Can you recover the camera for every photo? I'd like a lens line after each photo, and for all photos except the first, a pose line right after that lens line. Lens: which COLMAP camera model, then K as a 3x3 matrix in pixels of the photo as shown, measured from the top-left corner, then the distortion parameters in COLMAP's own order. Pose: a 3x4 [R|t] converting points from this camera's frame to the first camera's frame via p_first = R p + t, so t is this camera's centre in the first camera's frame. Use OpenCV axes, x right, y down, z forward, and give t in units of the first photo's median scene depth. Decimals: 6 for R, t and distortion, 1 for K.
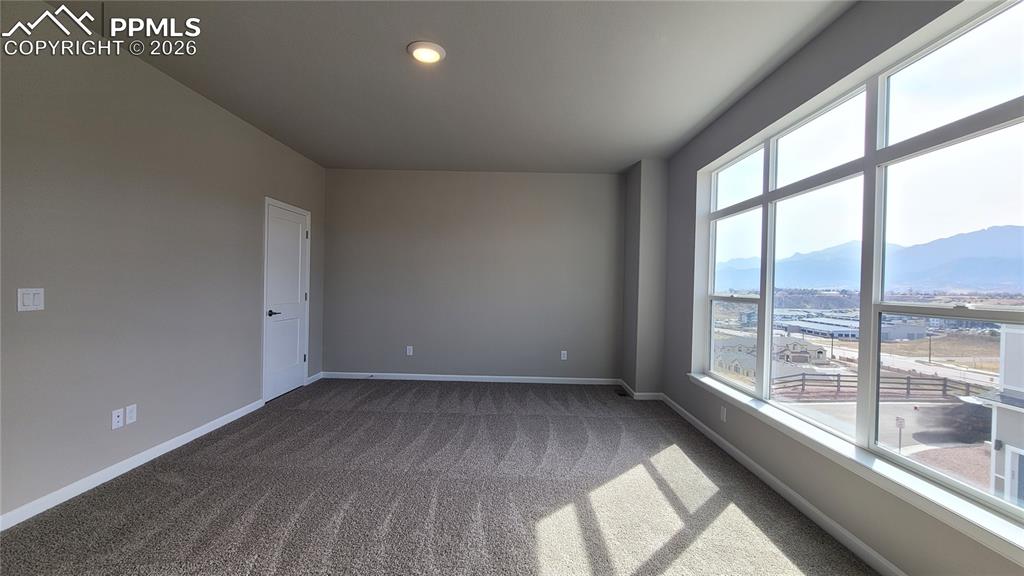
lens RADIAL K [[417.6, 0, 507.2], [0, 417.6, 290.2], [0, 0, 1]] dist [0.002373, -0.000710]
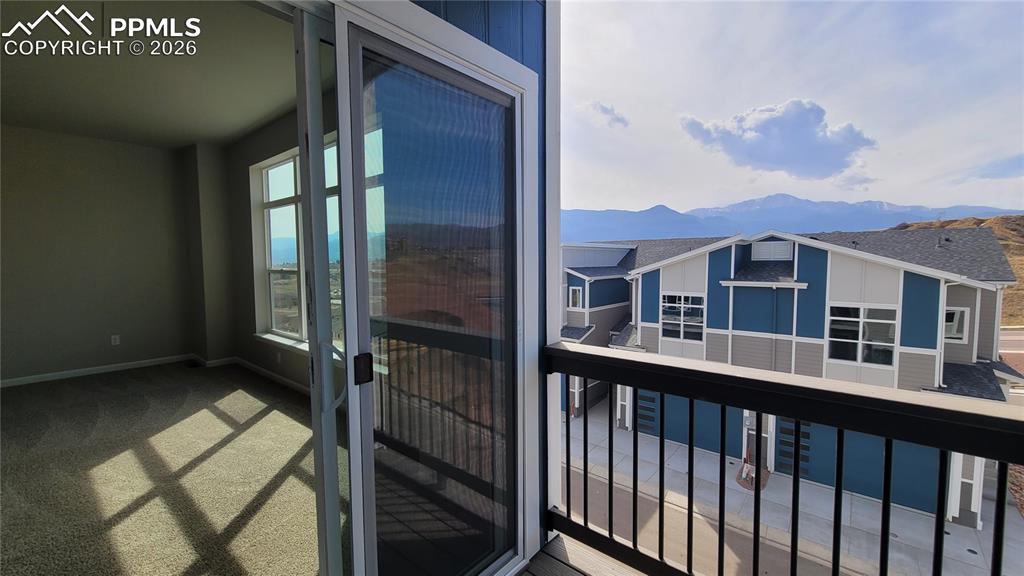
lens RADIAL K [[417.6, 0, 516.8], [0, 417.6, 291.3], [0, 0, 1]] dist [0.002373, -0.000710]
pose [[0.623561, -0.078455, 0.777828, -0.037402], [0.023492, 0.996383, 0.081666, -0.009130], [-0.781422, -0.032651, 0.623149, -0.464674]]
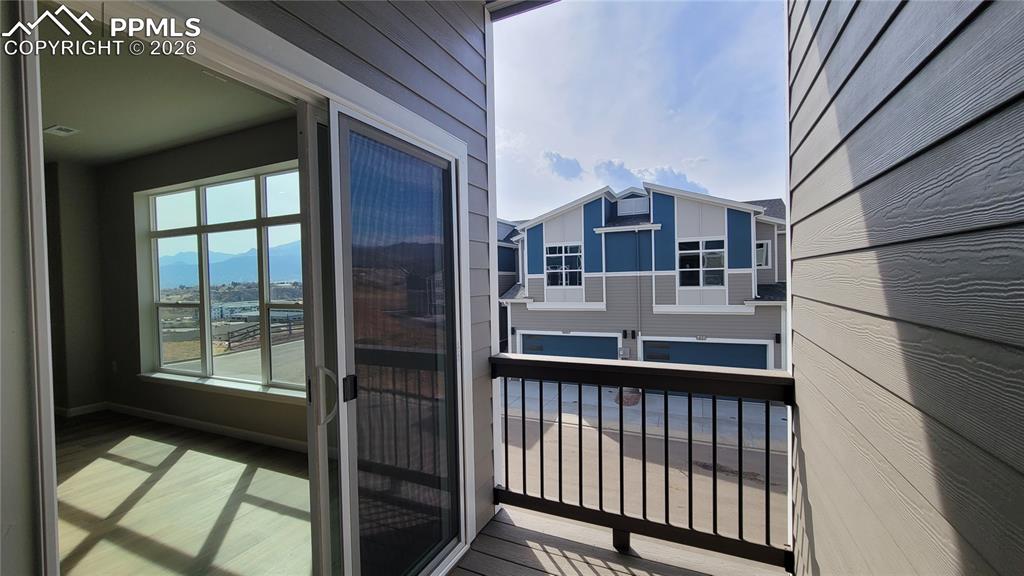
lens RADIAL K [[417.6, 0, 514.3], [0, 417.6, 290.4], [0, 0, 1]] dist [0.002373, -0.000710]
pose [[0.388700, -0.054487, 0.919752, -0.246925], [0.039760, 0.998312, 0.042338, -0.040695], [-0.920506, 0.020112, 0.390211, -0.473106]]
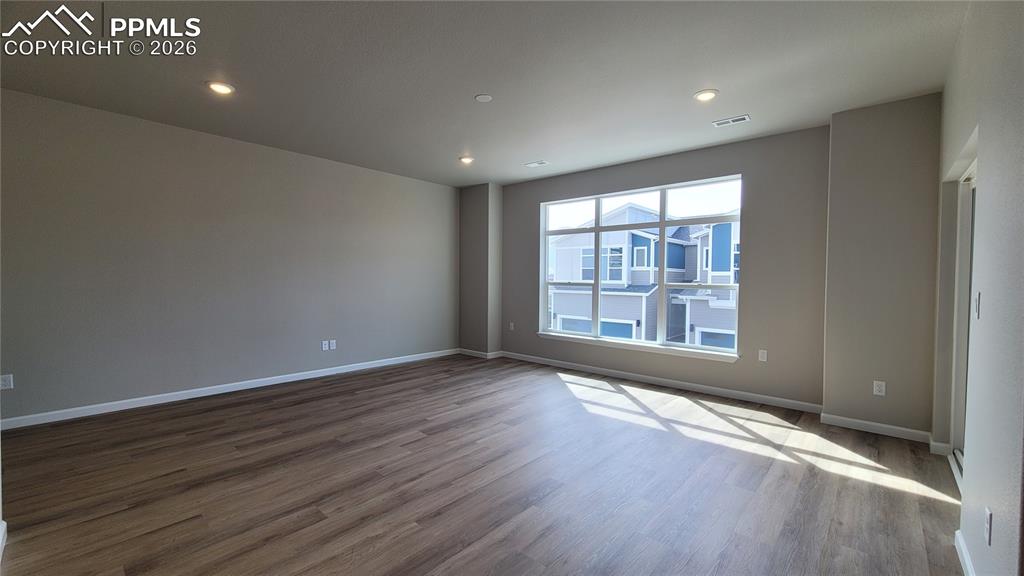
lens RADIAL K [[417.6, 0, 514.5], [0, 417.6, 300.5], [0, 0, 1]] dist [0.002373, -0.000710]
pose [[0.650000, -0.060550, 0.757518, -1.042373], [0.014384, 0.997622, 0.067400, -0.036047], [-0.759798, -0.032914, 0.649325, 0.058842]]
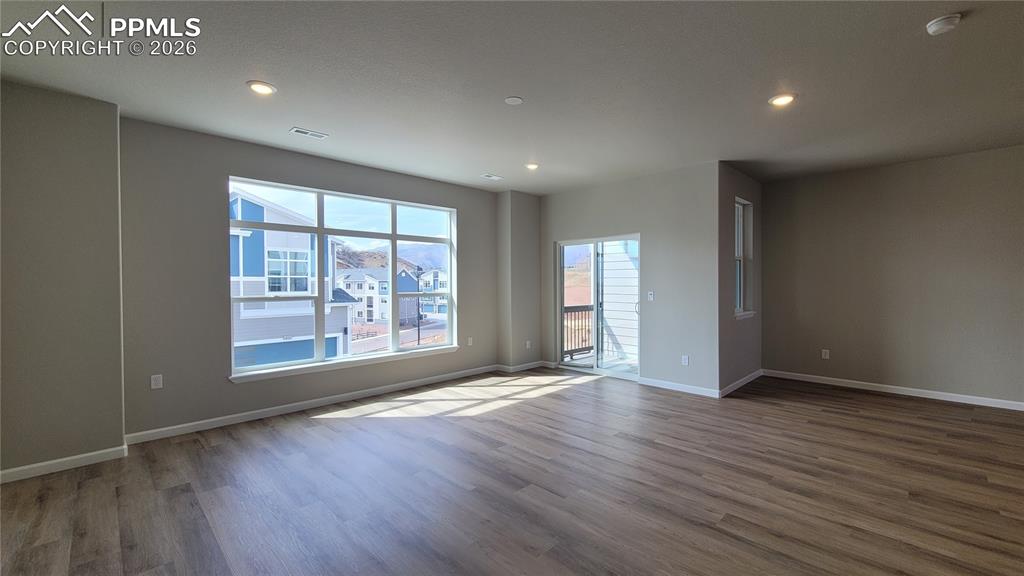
lens RADIAL K [[417.6, 0, 515.2], [0, 417.6, 306.4], [0, 0, 1]] dist [0.002373, -0.000710]
pose [[-0.725534, -0.061499, 0.685433, -0.958426], [-0.007908, 0.996678, 0.081054, -0.073948], [-0.688141, 0.053387, -0.723611, 1.589487]]
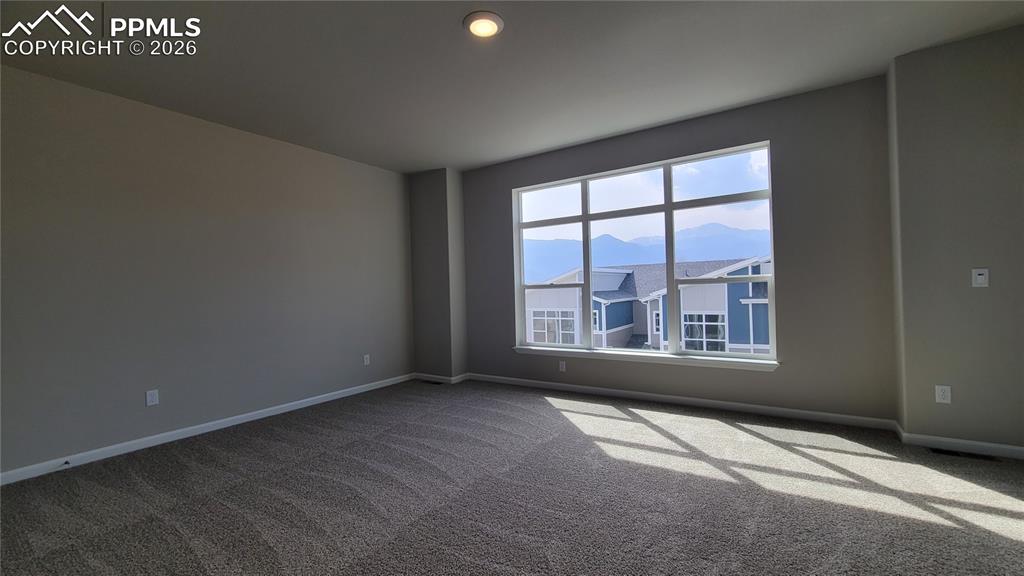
lens RADIAL K [[417.6, 0, 529.2], [0, 417.6, 289.5], [0, 0, 1]] dist [0.002373, -0.000710]
pose [[0.522643, -0.035443, 0.851815, -0.802047], [0.044901, 0.998893, 0.014014, 0.009739], [-0.851369, 0.030923, 0.523656, 0.372123]]
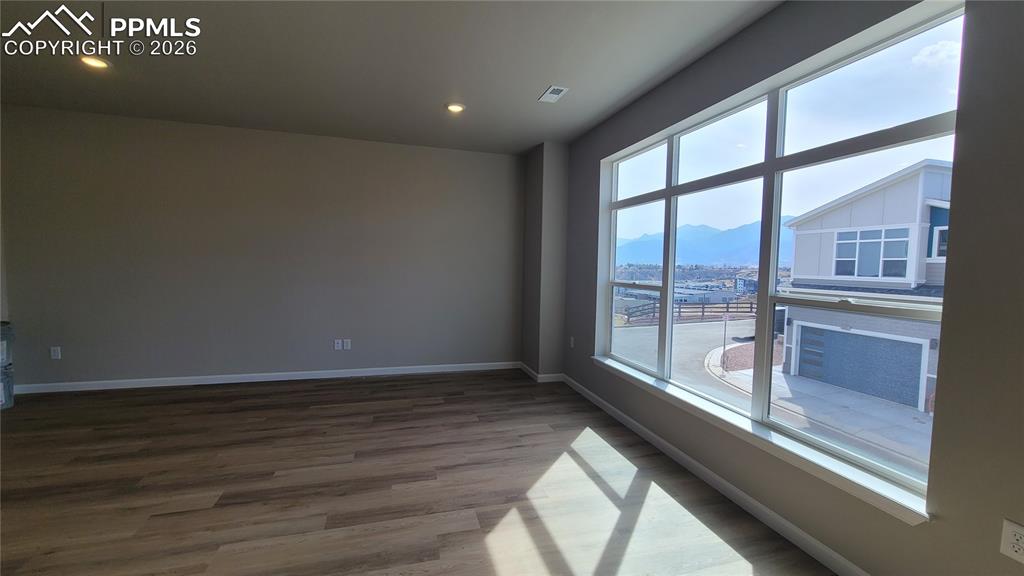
lens RADIAL K [[417.6, 0, 509.7], [0, 417.6, 294.0], [0, 0, 1]] dist [0.002373, -0.000710]
pose [[0.955327, -0.026183, 0.294388, -0.088952], [0.006414, 0.997670, 0.067919, -0.037207], [-0.295481, -0.062997, 0.953269, 0.089127]]
